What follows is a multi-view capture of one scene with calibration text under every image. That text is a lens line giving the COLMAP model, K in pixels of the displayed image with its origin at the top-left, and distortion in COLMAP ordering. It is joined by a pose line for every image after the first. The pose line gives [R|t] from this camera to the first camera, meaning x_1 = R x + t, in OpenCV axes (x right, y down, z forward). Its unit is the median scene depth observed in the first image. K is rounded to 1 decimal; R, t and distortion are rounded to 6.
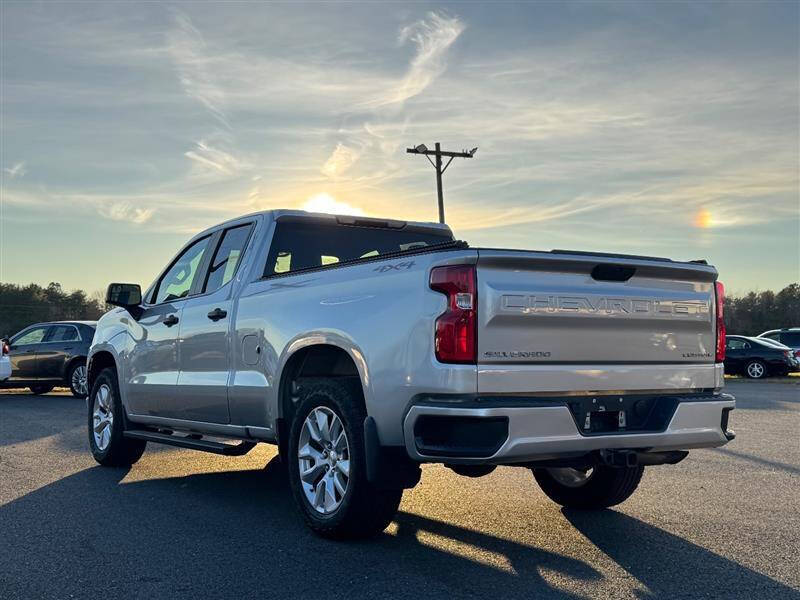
lens RADIAL K [[1005.9, 0, 400.0], [0, 1005.9, 300.0], [0, 0, 1]] dist [0.117708, -0.016421]
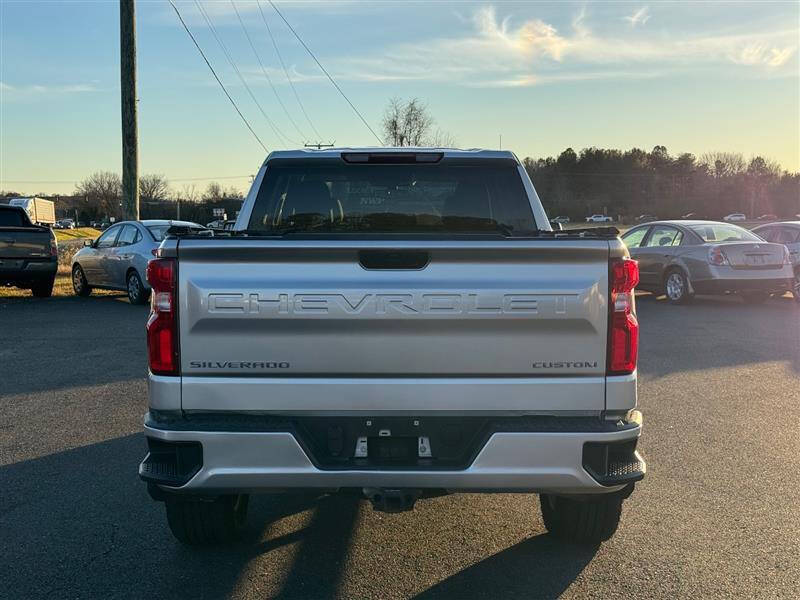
lens RADIAL K [[1163.7, 0, 400.0], [0, 1163.7, 300.0], [0, 0, 1]] dist [0.095052, -0.001191]
pose [[0.832860, 0.038778, -0.552124, 0.667517], [0.028777, 0.993160, 0.113162, -0.090944], [0.552735, -0.110137, 0.826047, 0.263851]]
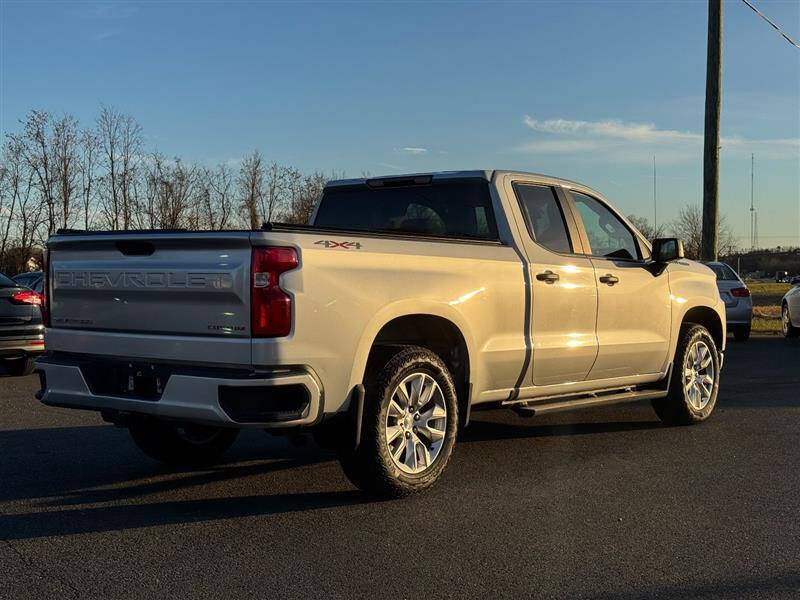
lens RADIAL K [[1163.7, 0, 400.0], [0, 1163.7, 300.0], [0, 0, 1]] dist [0.095052, -0.001191]
pose [[0.295092, 0.020172, -0.955256, 1.408709], [0.050036, 0.998079, 0.036533, -0.003072], [0.954158, -0.058578, 0.293516, 0.860614]]
